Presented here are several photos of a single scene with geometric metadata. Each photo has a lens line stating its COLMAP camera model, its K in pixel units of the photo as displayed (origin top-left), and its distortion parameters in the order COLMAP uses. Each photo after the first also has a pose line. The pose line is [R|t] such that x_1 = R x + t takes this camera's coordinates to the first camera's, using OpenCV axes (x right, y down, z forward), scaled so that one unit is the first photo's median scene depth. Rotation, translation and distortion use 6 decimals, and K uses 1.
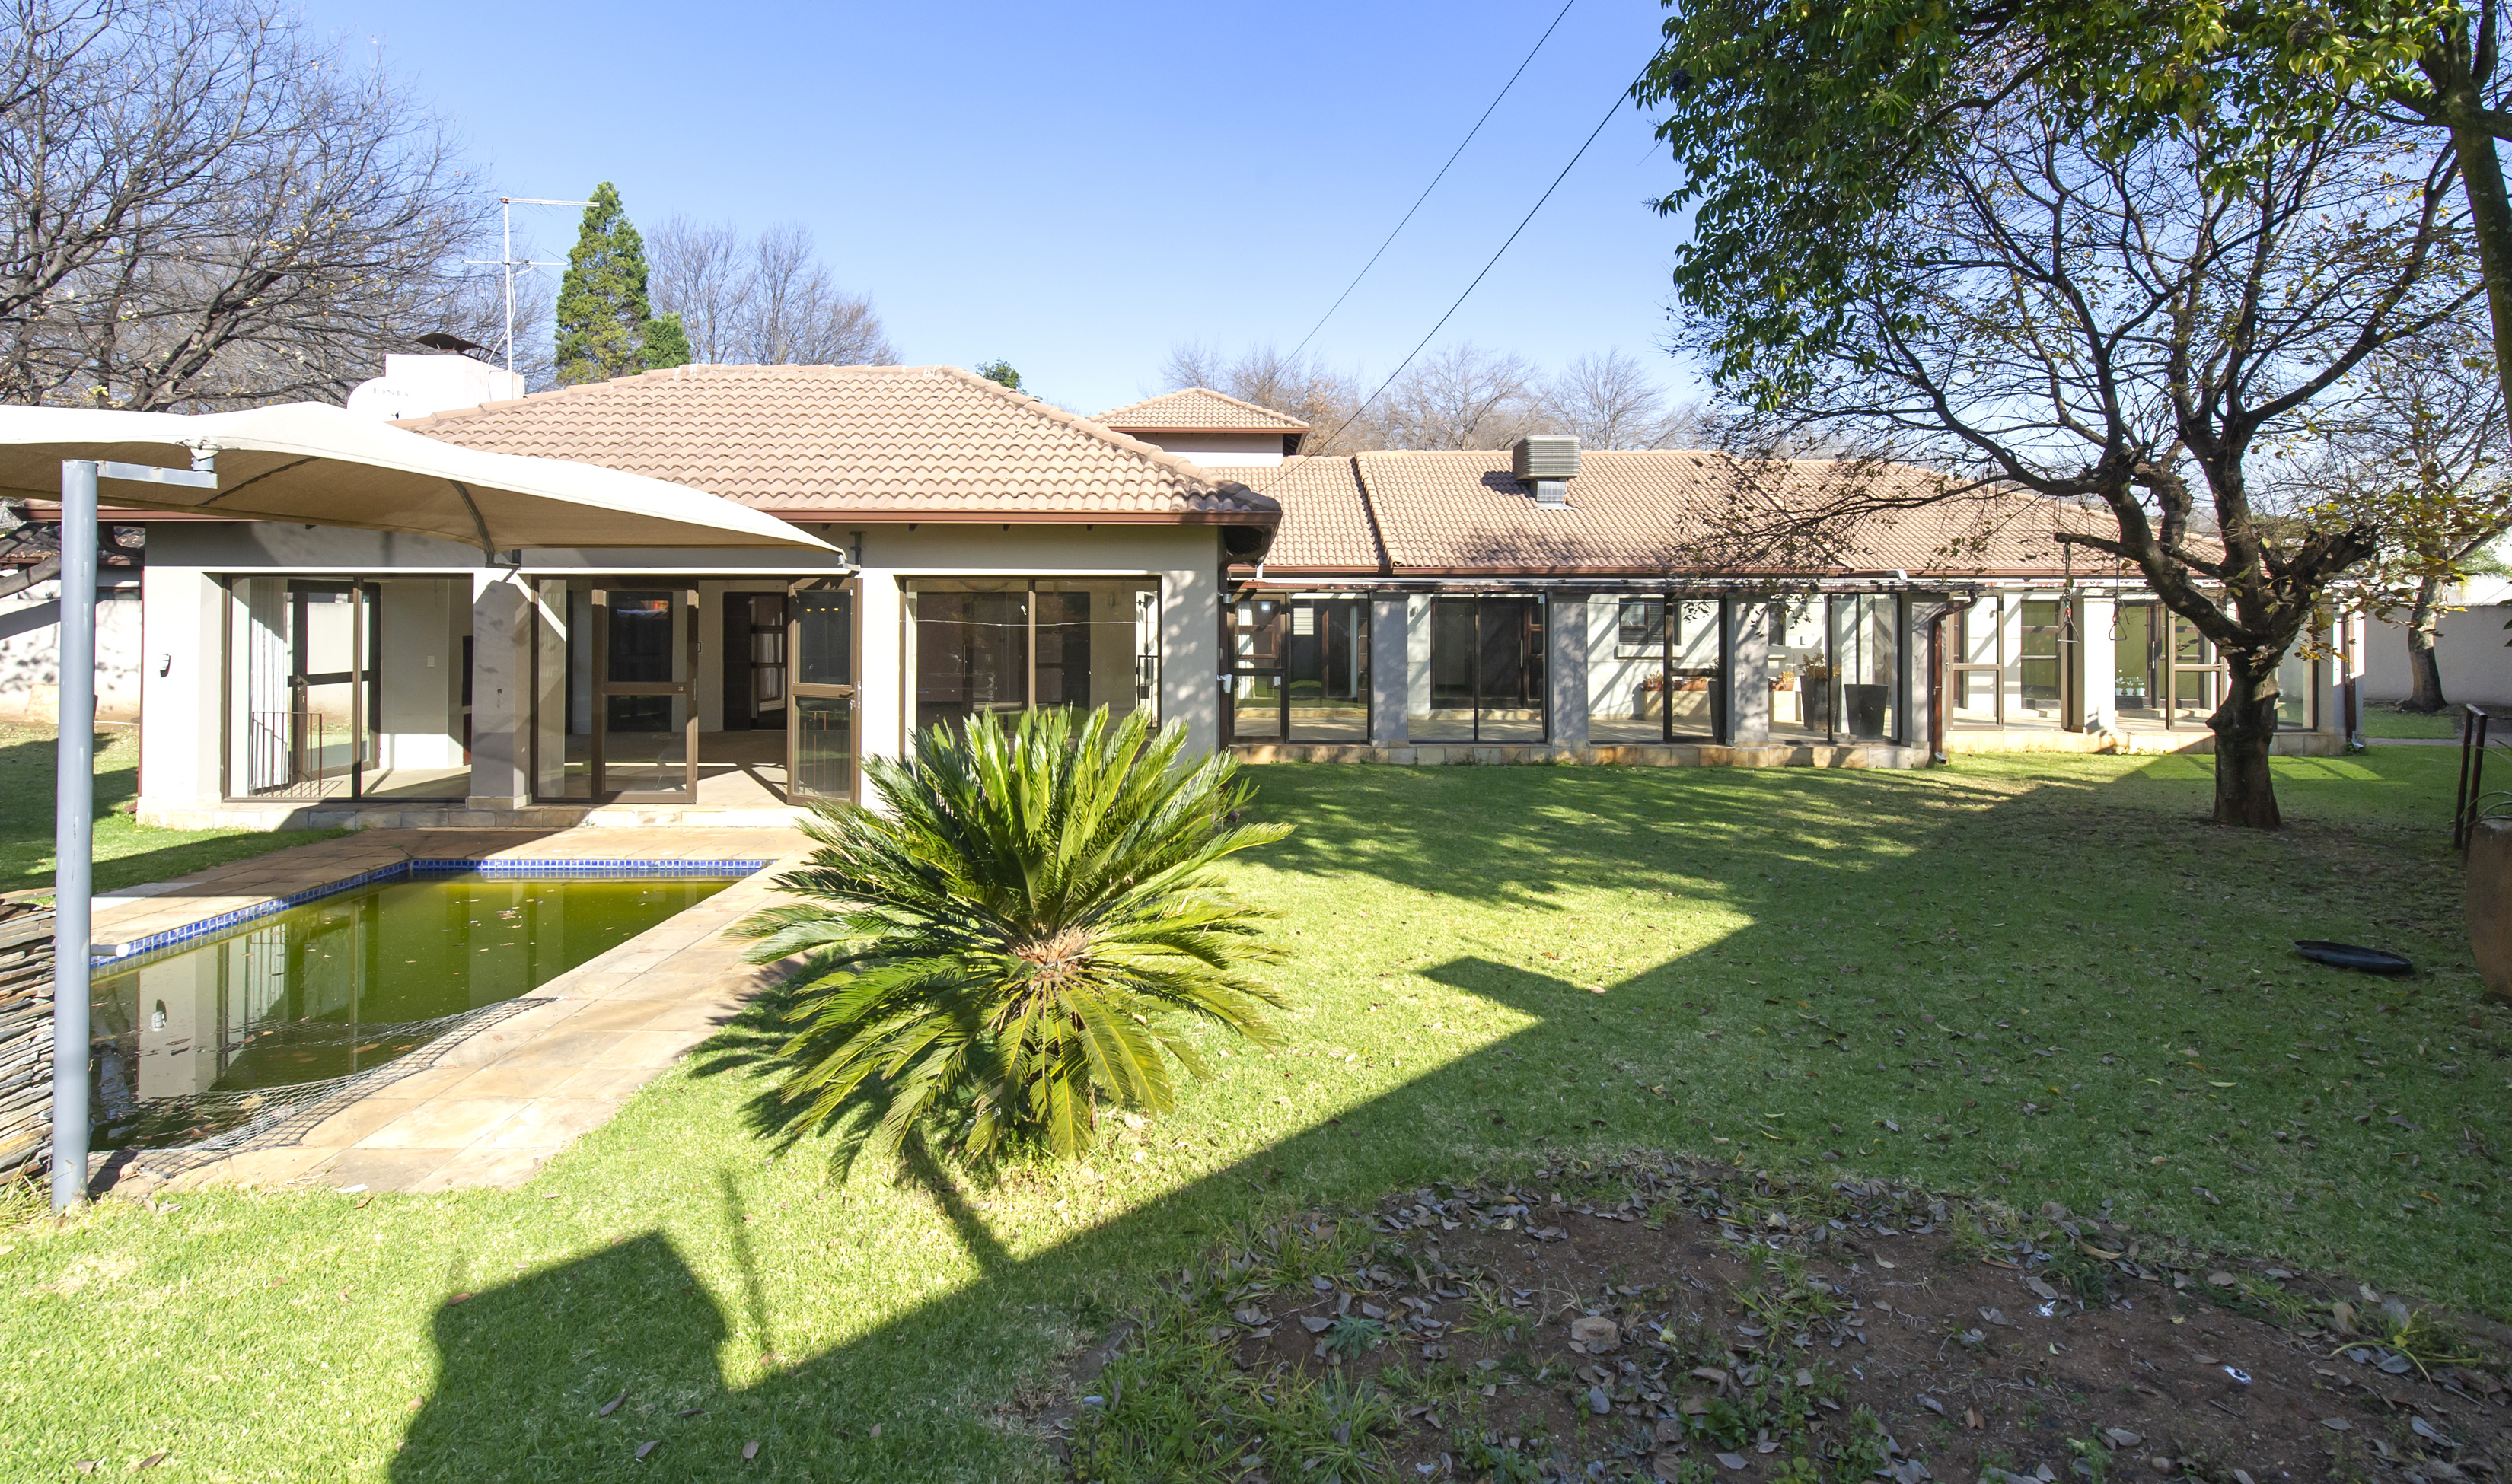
lens RADIAL K [[1094.1, 0, 1243.3], [0, 1094.1, 619.3], [0, 0, 1]] dist [-0.000639, 0.000044]
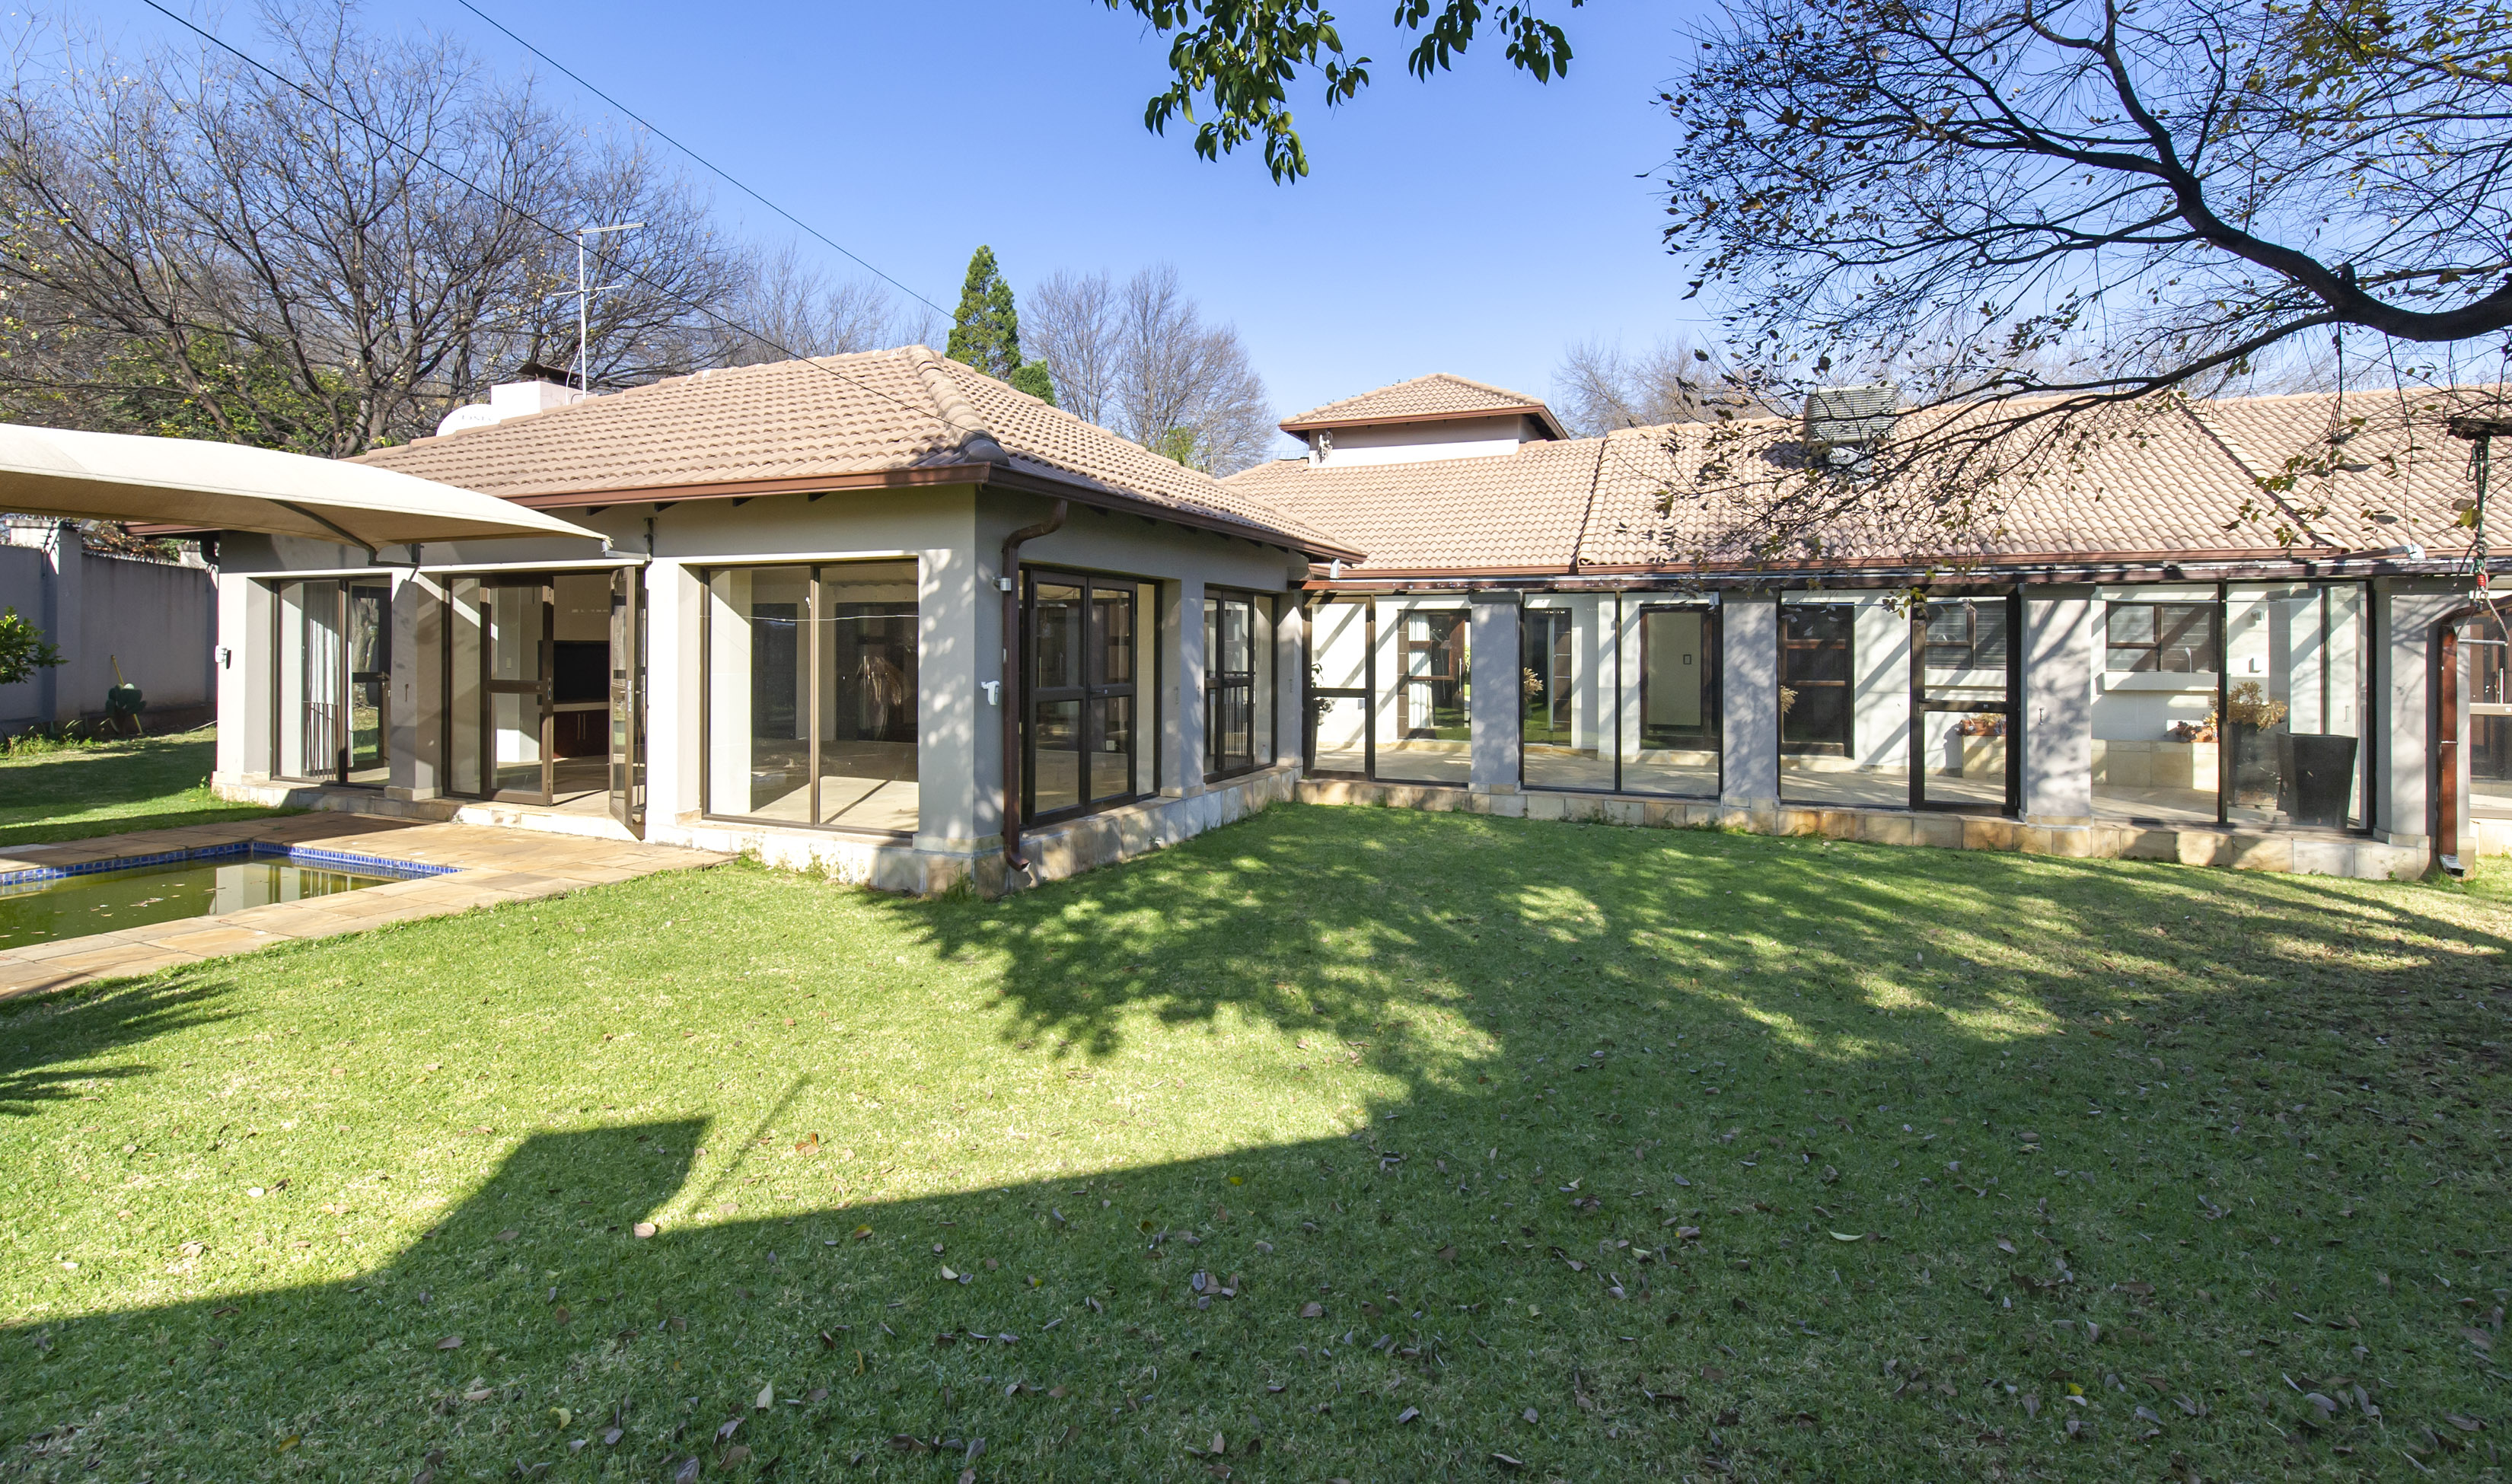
lens RADIAL K [[1113.8, 0, 1251.8], [0, 1113.8, 643.6], [0, 0, 1]] dist [0.002924, 0.000388]
pose [[0.916911, 0.001663, -0.399089, 0.293420], [-0.004597, 0.999969, -0.006394, 0.017558], [0.399066, 0.007698, 0.916890, 0.213350]]
